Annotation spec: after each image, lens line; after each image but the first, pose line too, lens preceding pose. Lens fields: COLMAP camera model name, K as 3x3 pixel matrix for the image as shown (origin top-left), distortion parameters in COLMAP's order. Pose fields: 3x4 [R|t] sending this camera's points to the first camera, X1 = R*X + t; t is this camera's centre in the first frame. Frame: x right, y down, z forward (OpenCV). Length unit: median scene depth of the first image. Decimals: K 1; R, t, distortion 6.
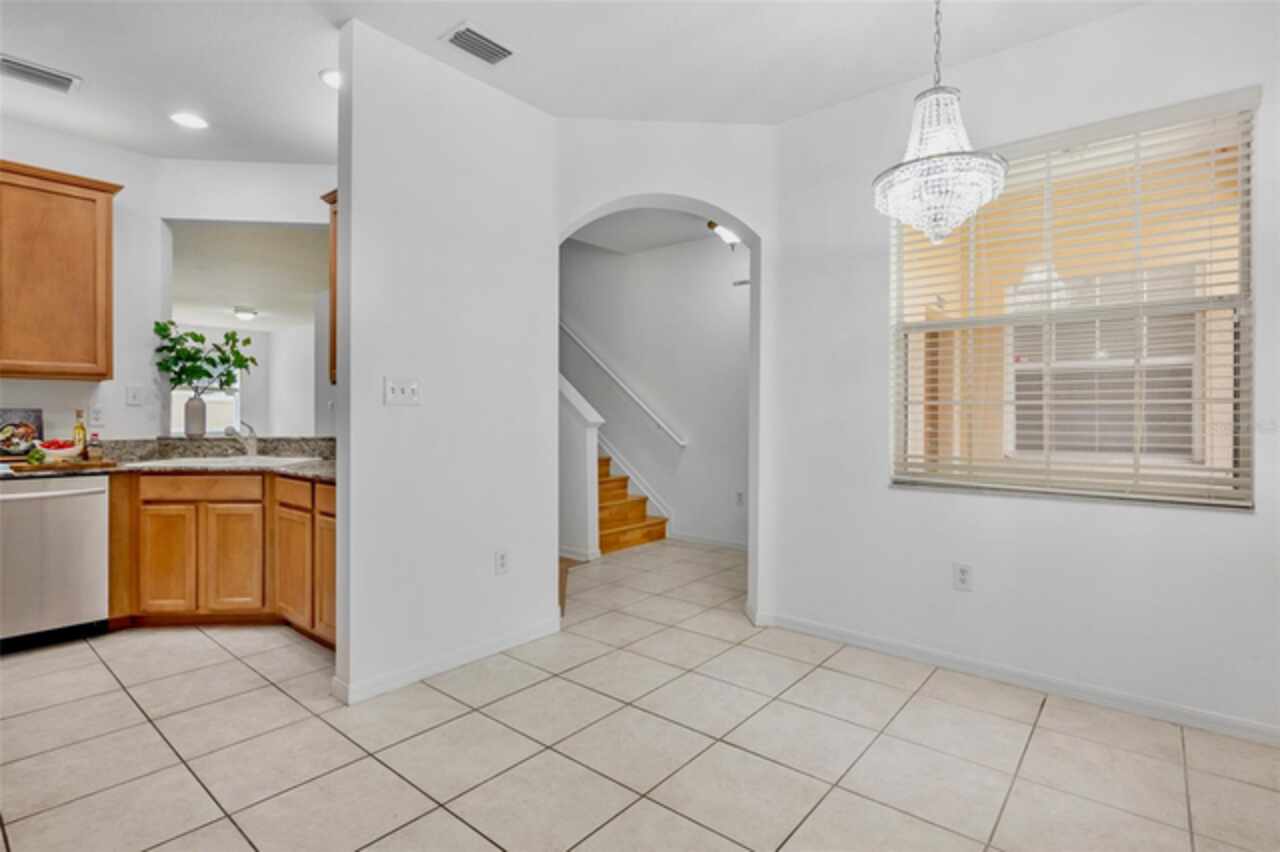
lens RADIAL K [[626.4, 0, 635.7], [0, 626.4, 415.5], [0, 0, 1]] dist [0.001017, -0.000872]
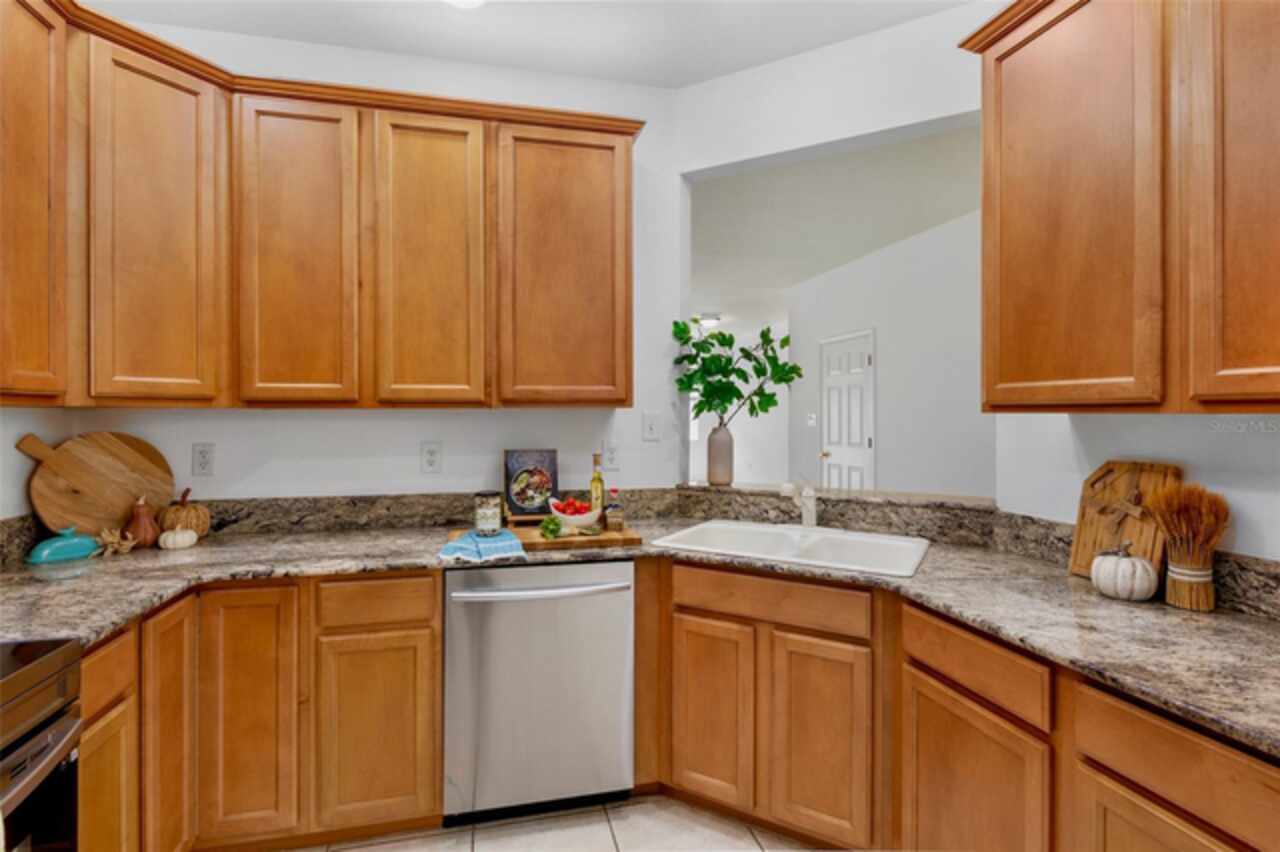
lens RADIAL K [[620.2, 0, 636.4], [0, 620.2, 412.4], [0, 0, 1]] dist [-0.005100, -0.000233]
pose [[0.809697, -0.004552, -0.586831, -0.444969], [0.001748, 0.999984, -0.005345, -0.049471], [0.586846, 0.003302, 0.809692, 0.466330]]
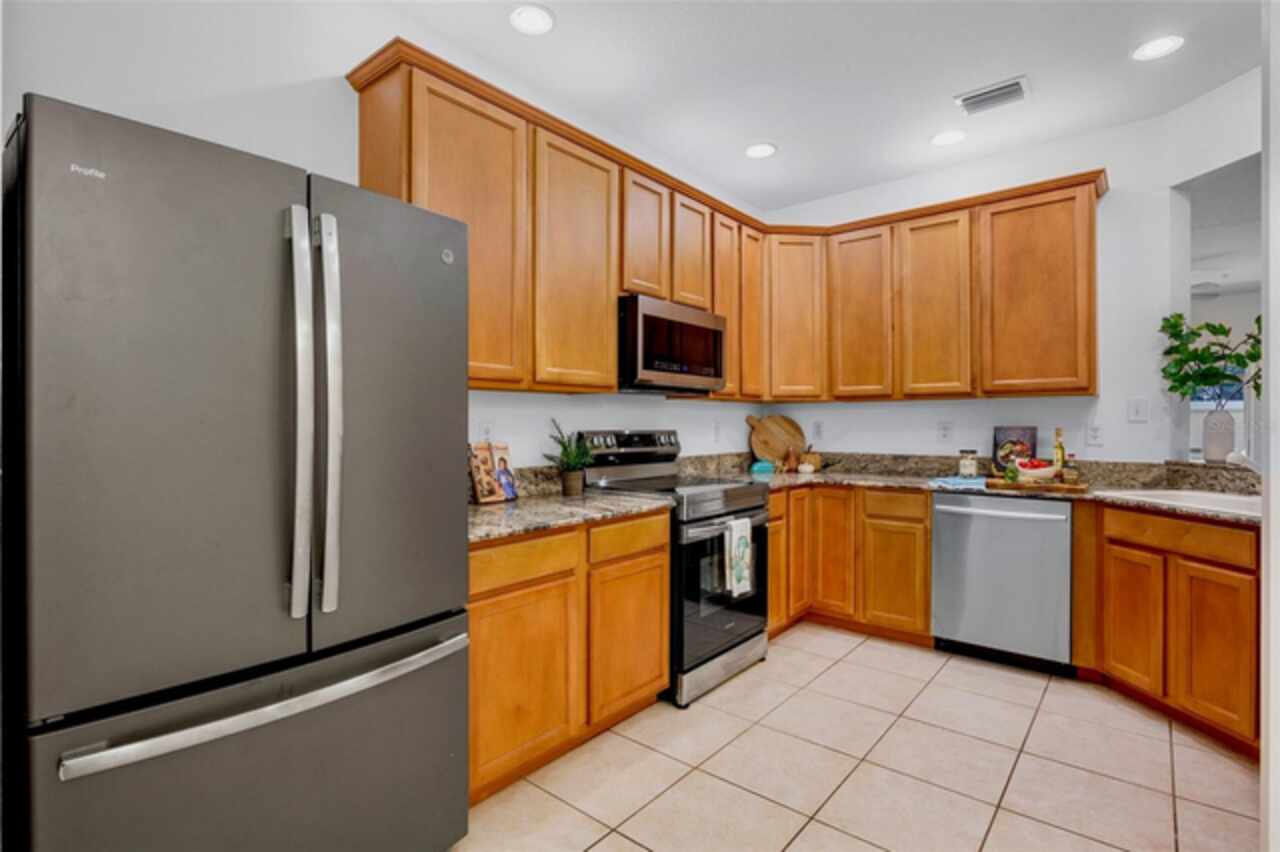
lens RADIAL K [[621.7, 0, 640.0], [0, 621.7, 426.0], [0, 0, 1]] dist [0.000828, -0.000104]
pose [[0.012525, 0.001607, -0.999920, 0.030999], [-0.000216, 0.999999, 0.001605, -0.013160], [0.999922, 0.000196, 0.012525, 0.358581]]
